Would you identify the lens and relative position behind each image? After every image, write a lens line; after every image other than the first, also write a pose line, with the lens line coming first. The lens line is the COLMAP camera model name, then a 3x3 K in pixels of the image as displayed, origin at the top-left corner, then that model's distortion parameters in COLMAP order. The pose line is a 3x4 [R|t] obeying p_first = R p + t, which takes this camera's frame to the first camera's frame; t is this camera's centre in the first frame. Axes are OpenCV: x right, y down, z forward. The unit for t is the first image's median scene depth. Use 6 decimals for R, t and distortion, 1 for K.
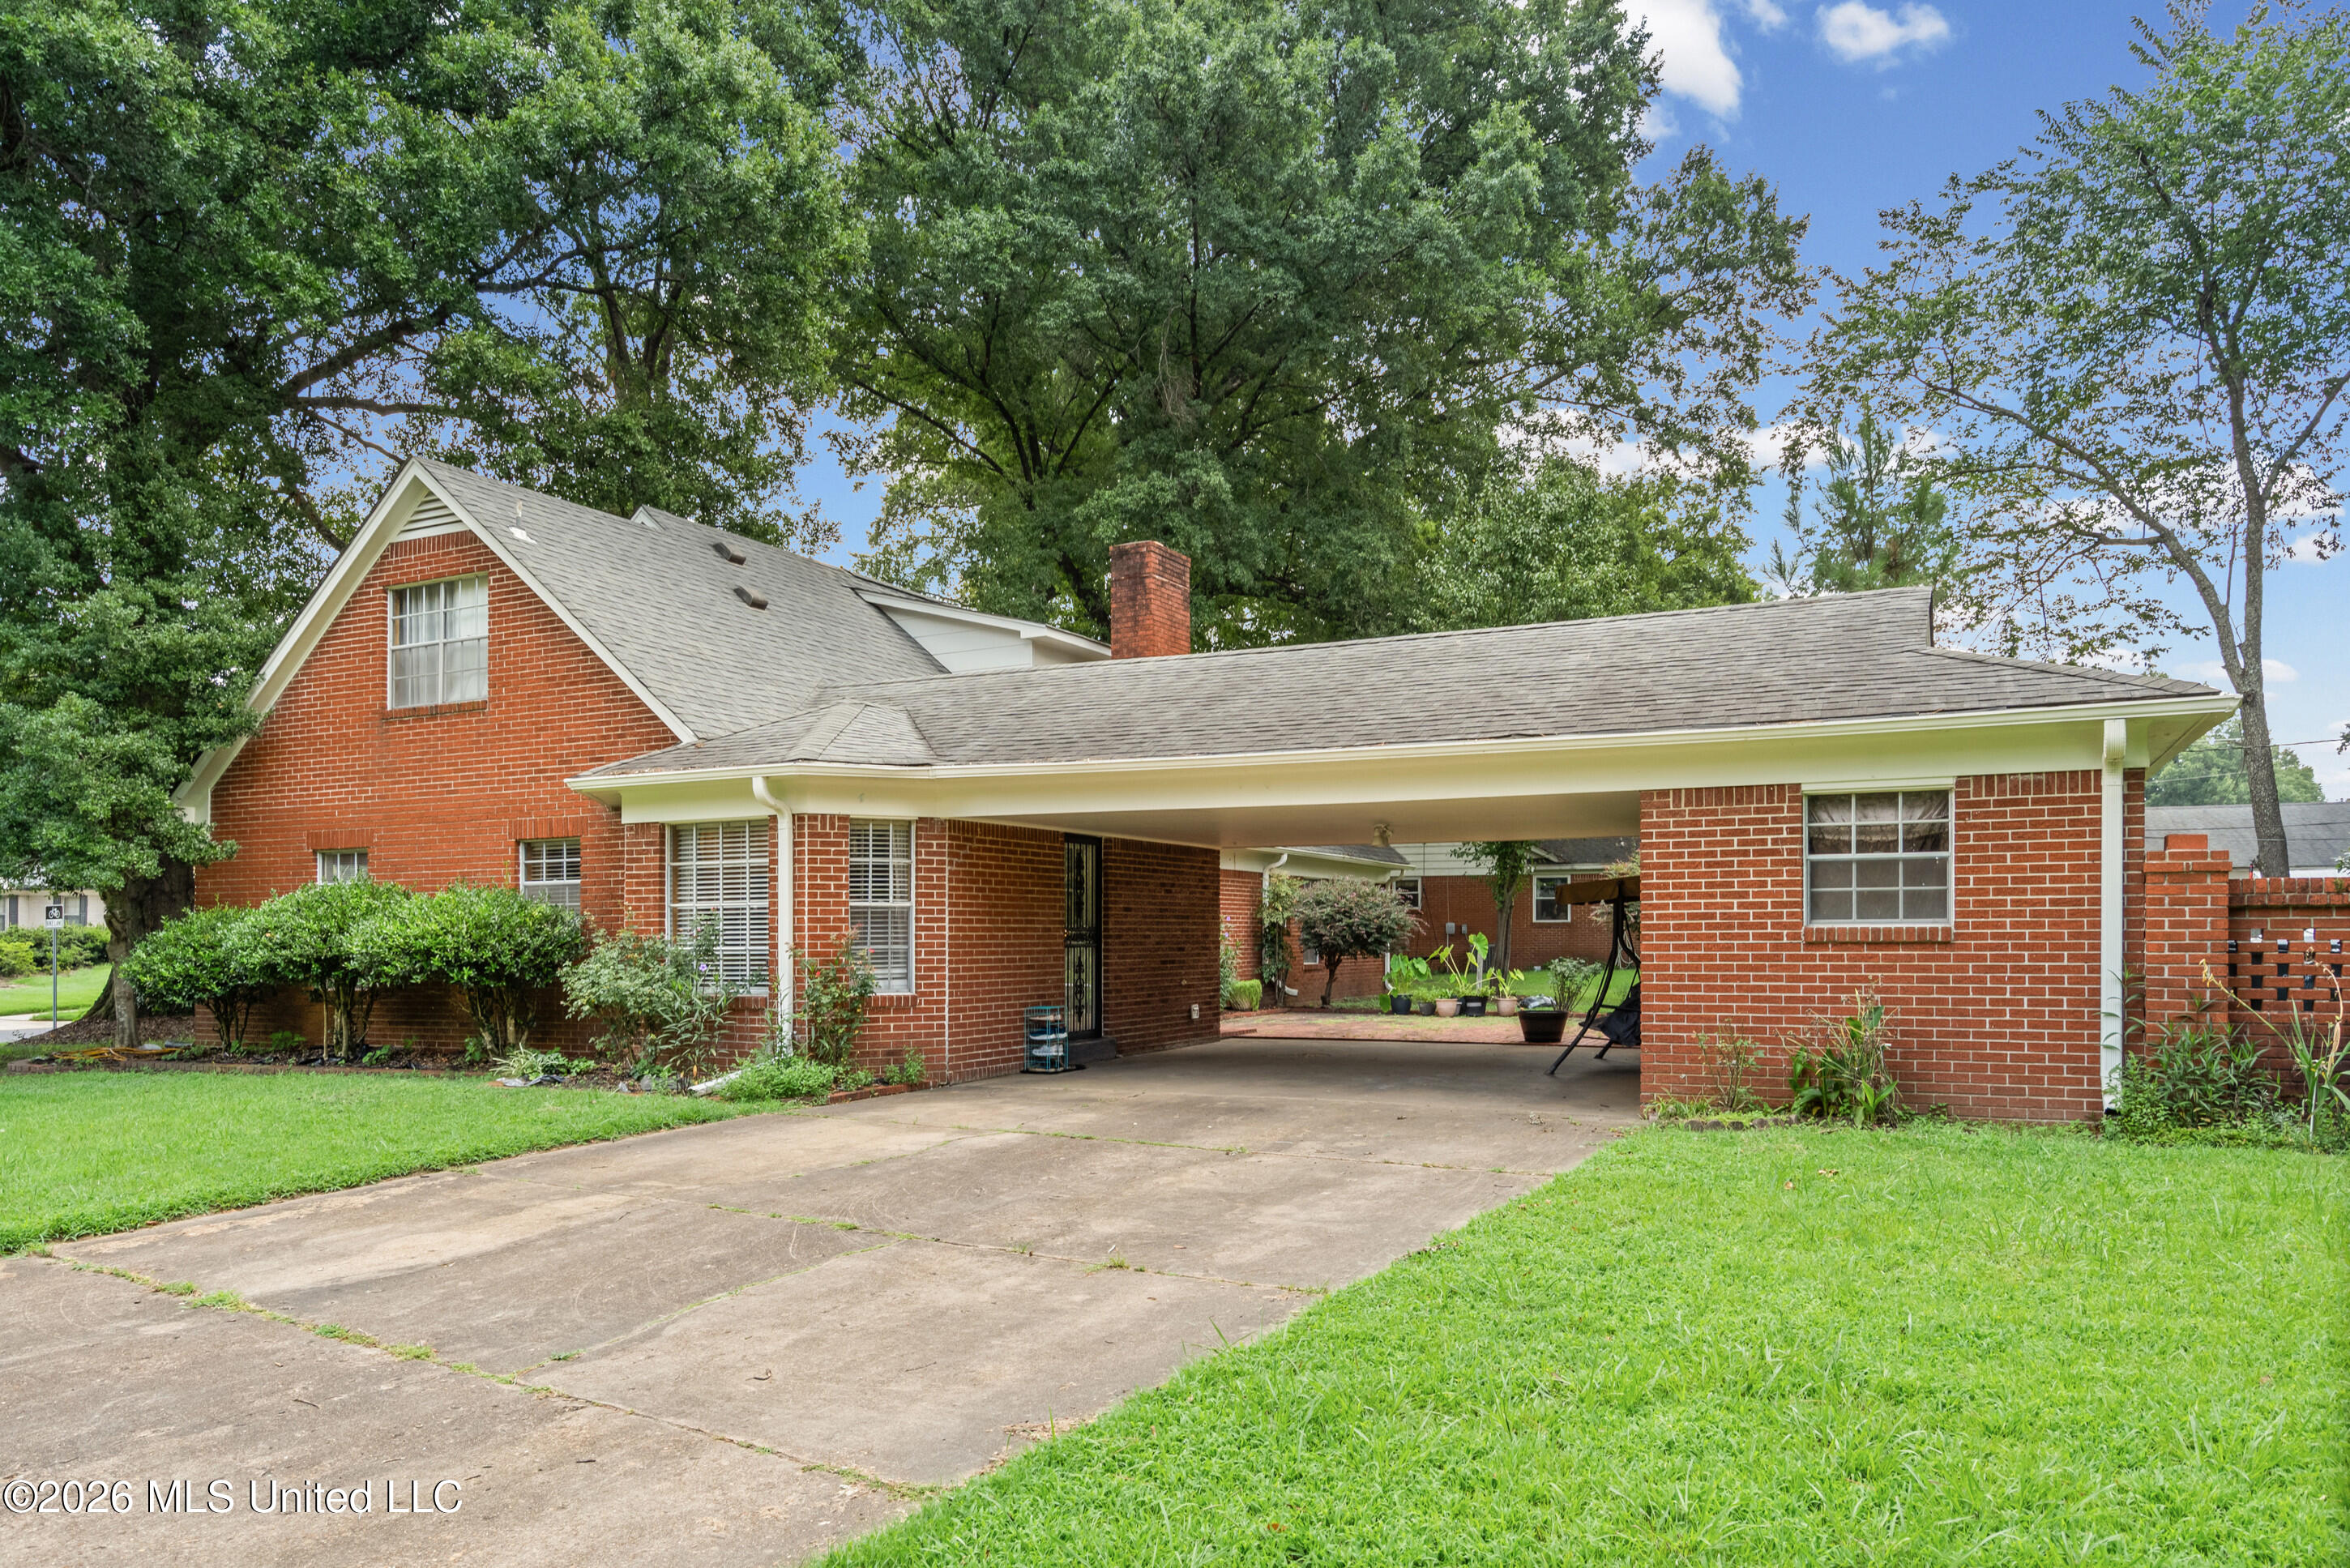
lens RADIAL K [[1631.2, 0, 1179.8], [0, 1631.2, 785.7], [0, 0, 1]] dist [-0.001752, -0.000047]
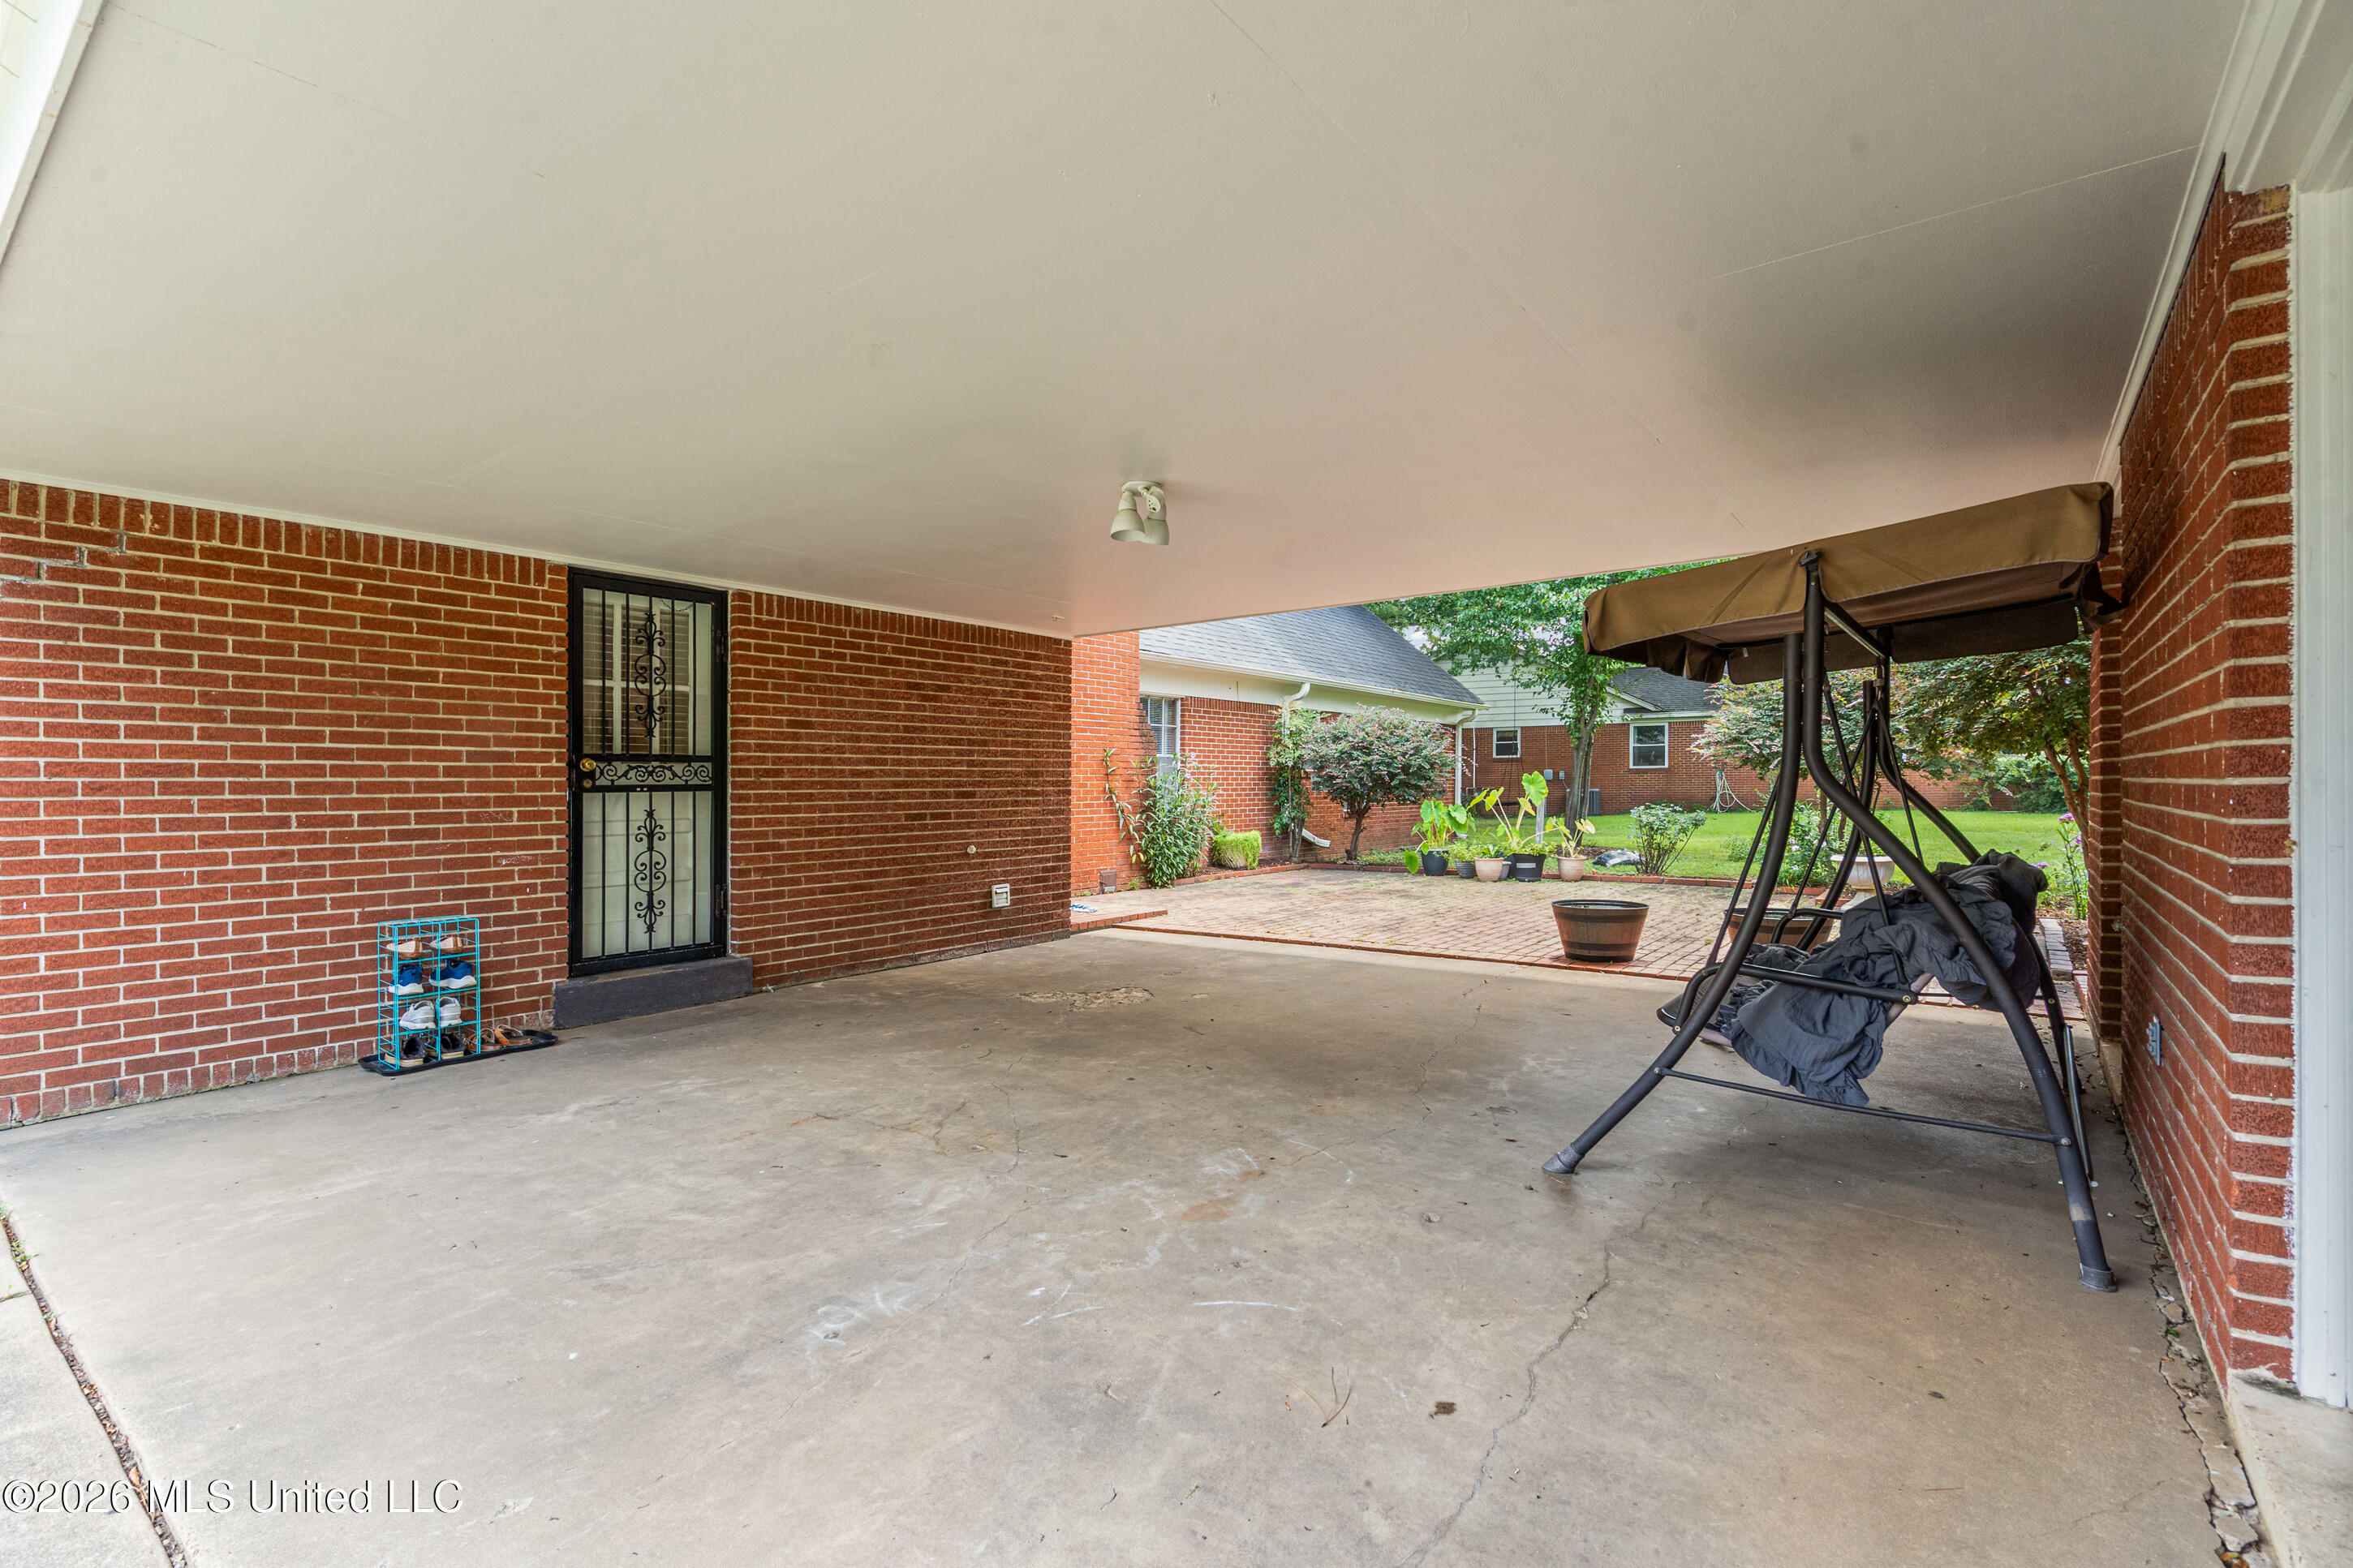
lens RADIAL K [[1073.4, 0, 1169.3], [0, 1073.4, 785.2], [0, 0, 1]] dist [-0.010641, 0.002546]
pose [[0.978917, -0.007509, -0.204123, 0.116335], [0.025787, 0.995872, 0.087028, 0.047702], [0.202626, -0.090457, 0.975069, 0.467998]]
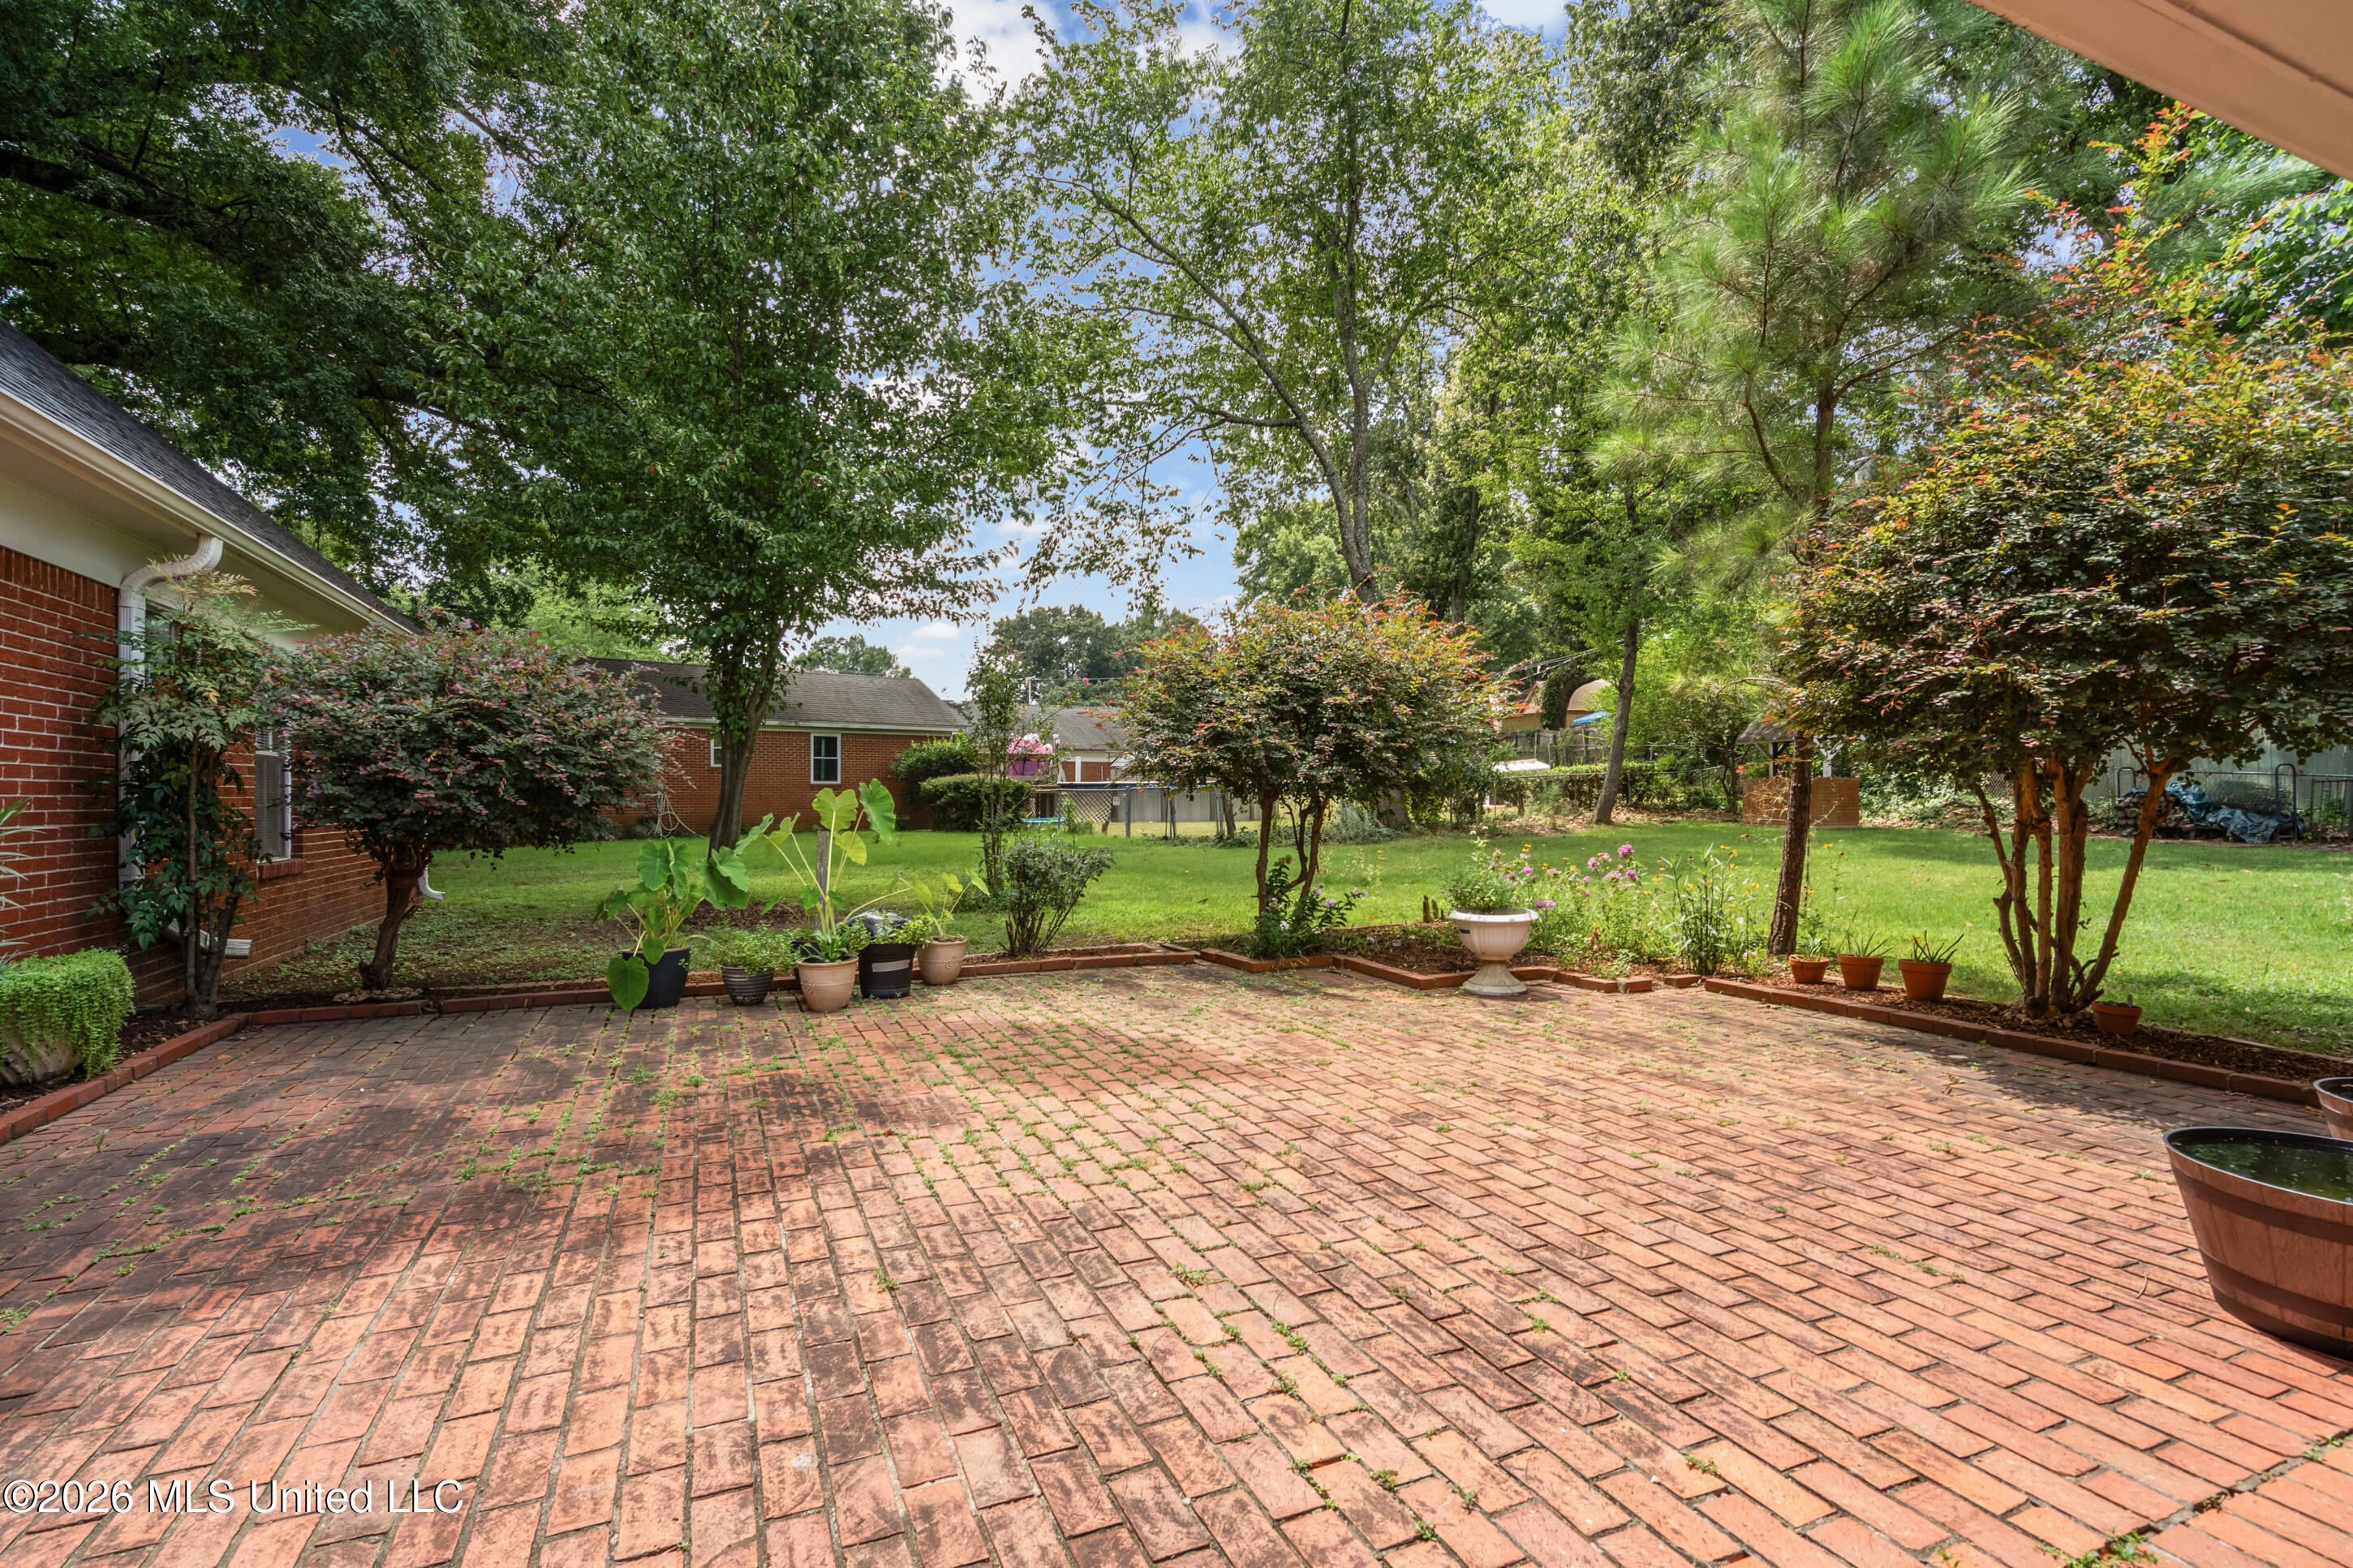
lens RADIAL K [[1073.4, 0, 1171.3], [0, 1073.4, 796.1], [0, 0, 1]] dist [-0.010641, 0.002546]
pose [[0.646520, 0.003090, 0.762890, 0.027746], [-0.069907, 0.996025, 0.055209, 0.073207], [-0.759687, -0.089026, 0.644166, 0.767301]]
